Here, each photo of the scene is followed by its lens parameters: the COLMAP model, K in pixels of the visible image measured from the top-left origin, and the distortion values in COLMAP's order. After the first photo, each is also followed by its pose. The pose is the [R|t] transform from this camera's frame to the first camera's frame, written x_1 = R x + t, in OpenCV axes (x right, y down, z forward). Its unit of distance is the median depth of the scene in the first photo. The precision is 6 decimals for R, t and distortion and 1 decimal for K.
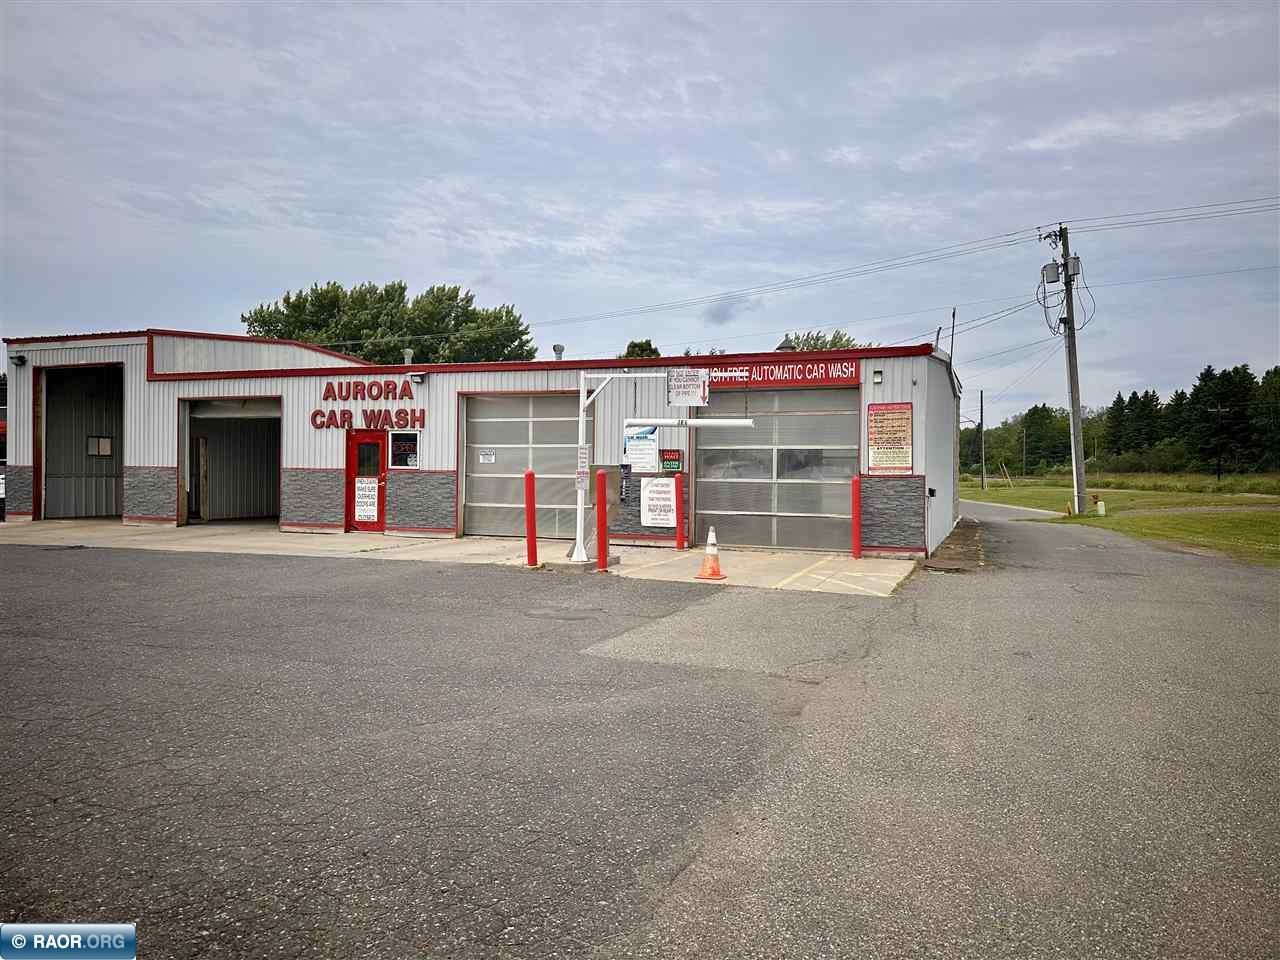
lens RADIAL K [[898.6, 0, 657.8], [0, 898.6, 475.6], [0, 0, 1]] dist [0.067766, -0.060769]
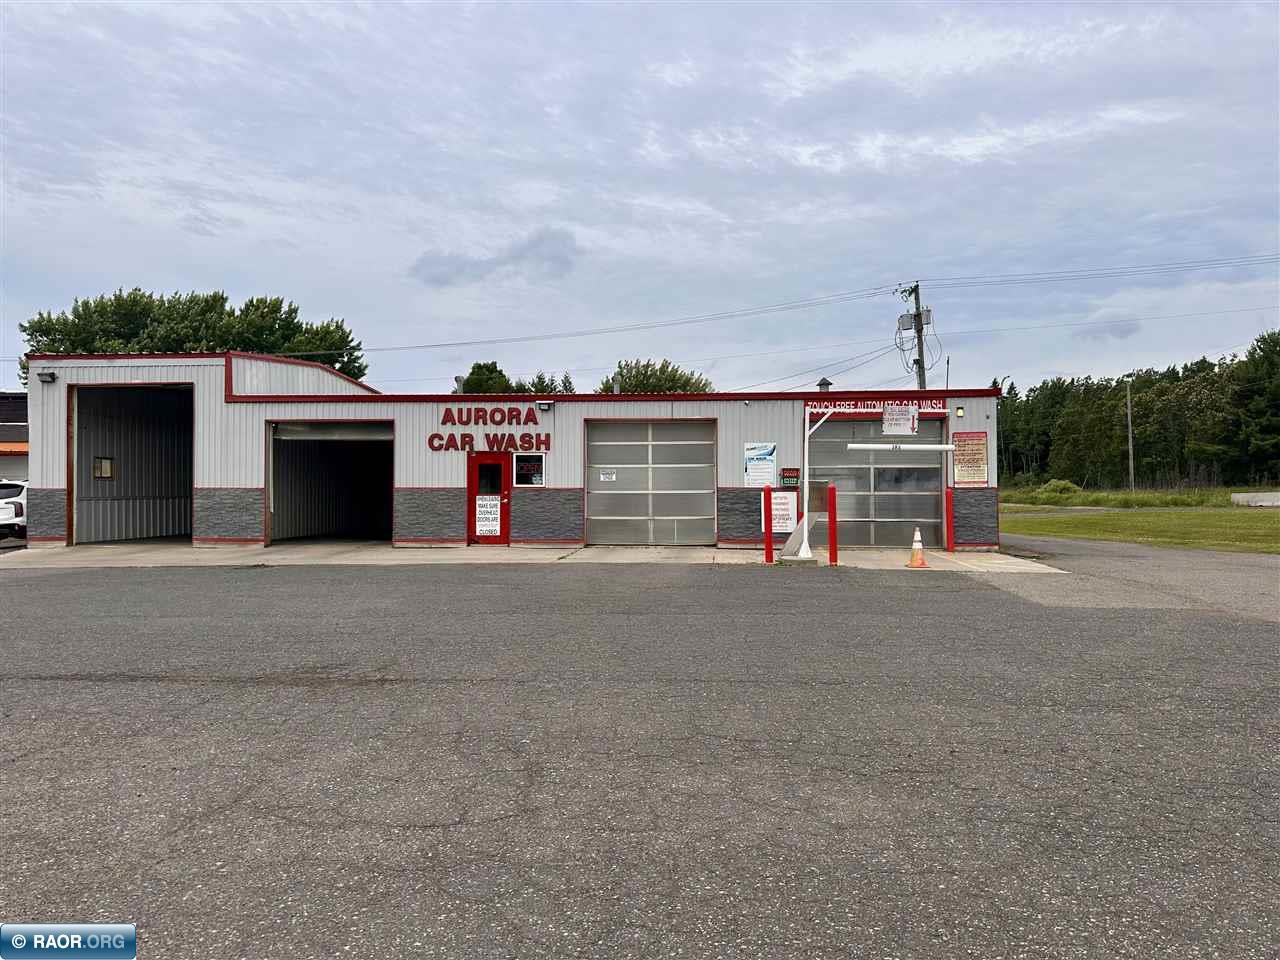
lens RADIAL K [[898.6, 0, 647.4], [0, 898.6, 486.3], [0, 0, 1]] dist [0.067766, -0.060769]
pose [[0.959987, -0.009107, 0.279895, -0.439461], [0.011727, 0.999902, -0.007688, 0.001652], [-0.279797, 0.010663, 0.960000, -0.097489]]
